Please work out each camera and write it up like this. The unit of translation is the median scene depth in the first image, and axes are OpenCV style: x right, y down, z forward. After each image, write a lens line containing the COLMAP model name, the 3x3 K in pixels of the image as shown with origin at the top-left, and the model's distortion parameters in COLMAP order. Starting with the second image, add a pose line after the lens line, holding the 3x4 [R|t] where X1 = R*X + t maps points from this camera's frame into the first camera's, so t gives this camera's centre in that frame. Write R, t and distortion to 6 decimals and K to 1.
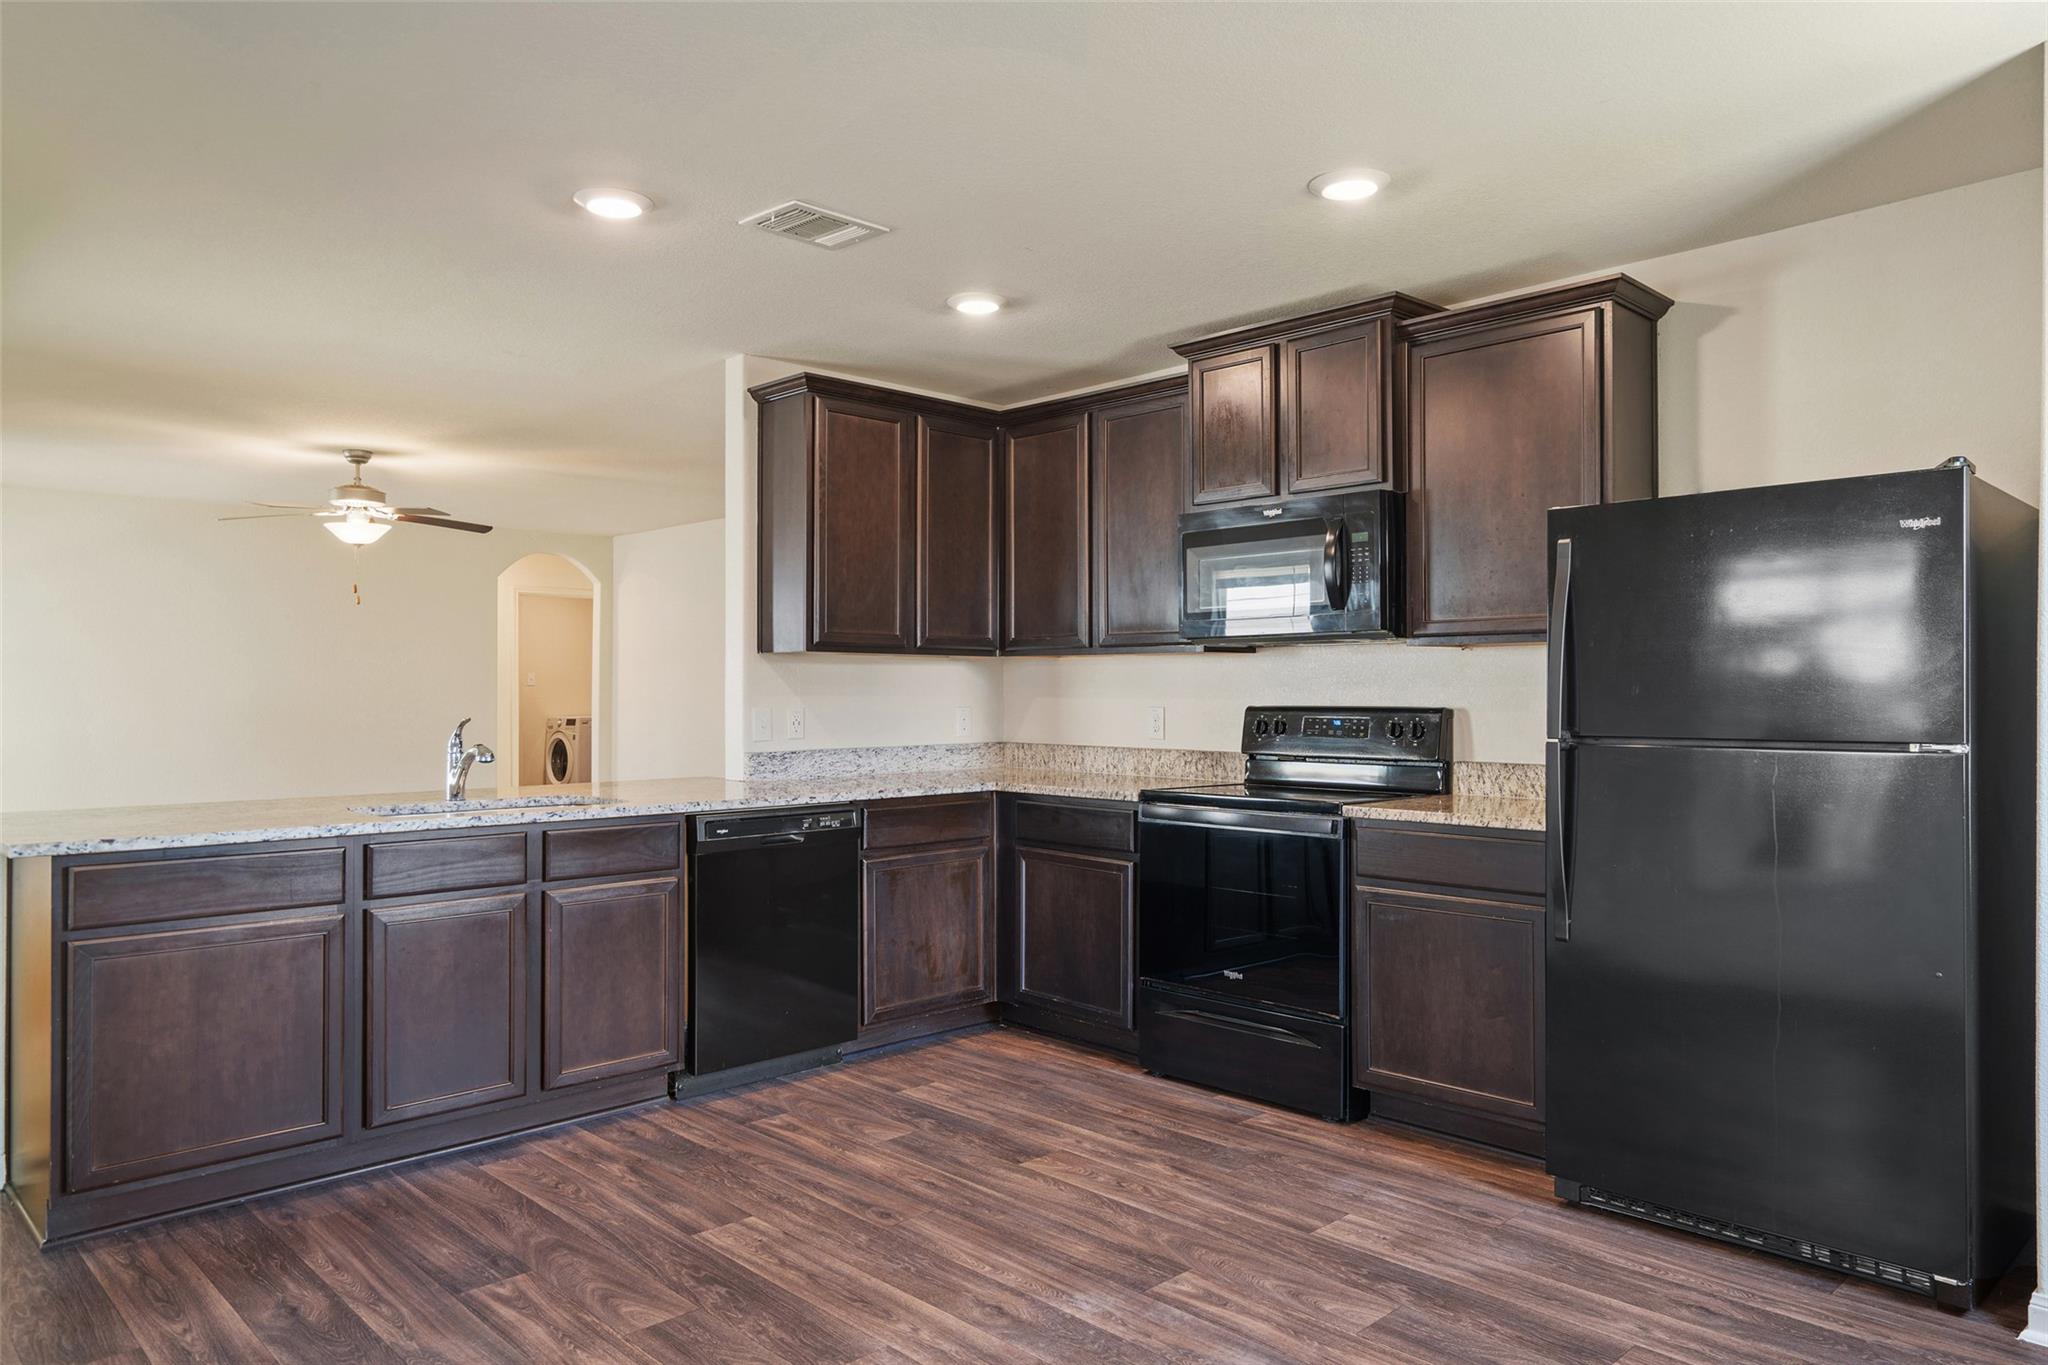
lens RADIAL K [[1345.7, 0, 1036.2], [0, 1345.7, 688.0], [0, 0, 1]] dist [0.005878, -0.002658]
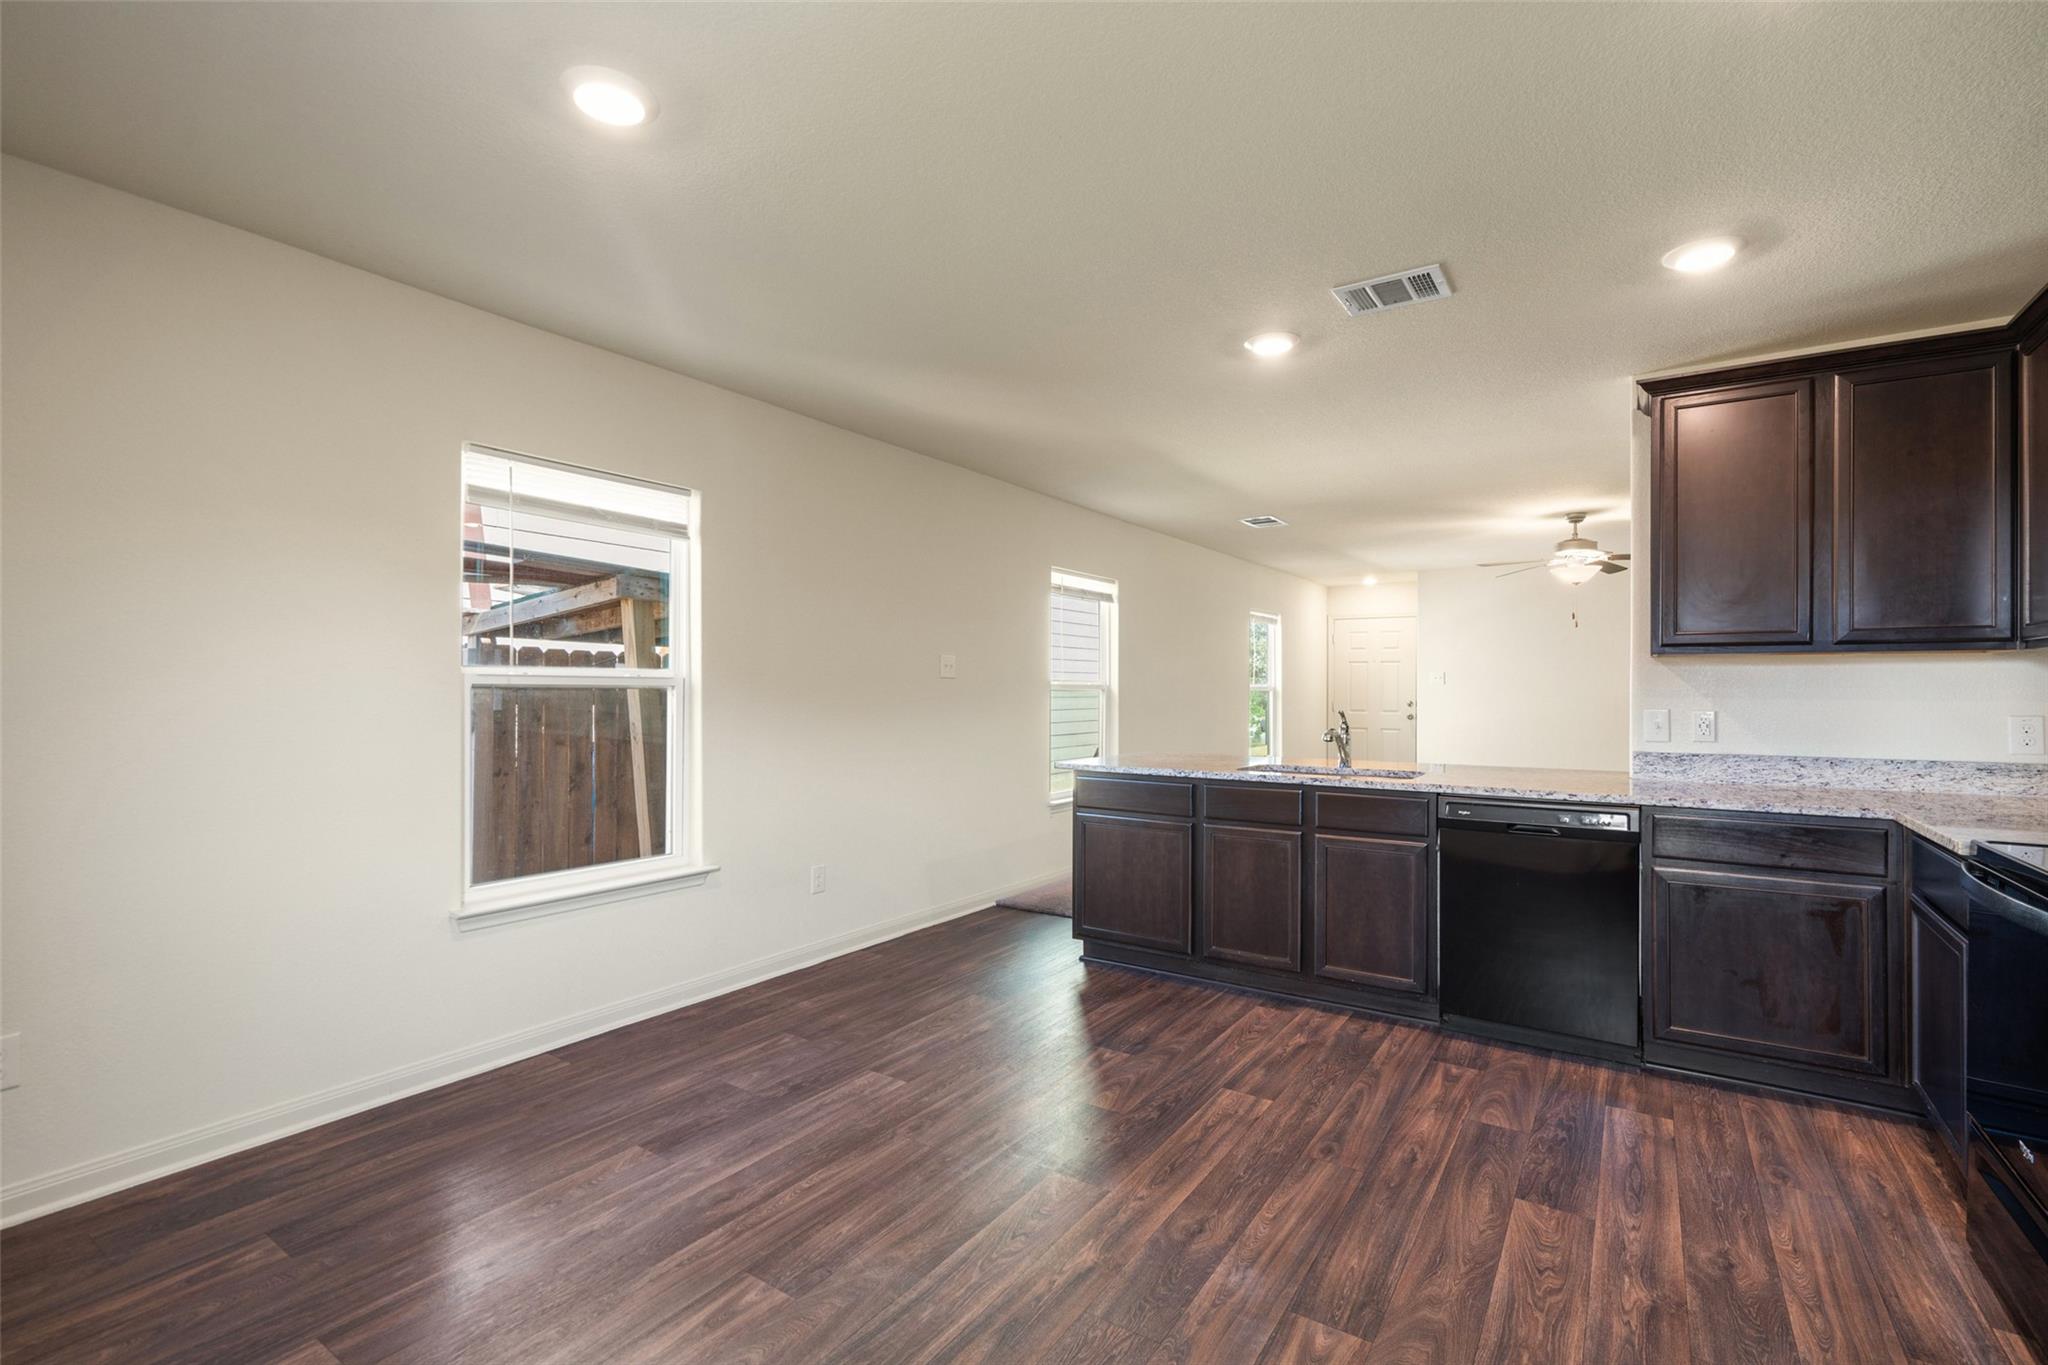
lens RADIAL K [[920.7, 0, 1027.4], [0, 920.7, 697.5], [0, 0, 1]] dist [-0.004415, 0.001255]
pose [[0.201628, 0.008734, -0.979423, 0.519802], [-0.001350, 0.999962, 0.008639, 0.000078], [0.979461, -0.000419, 0.201632, 0.515807]]
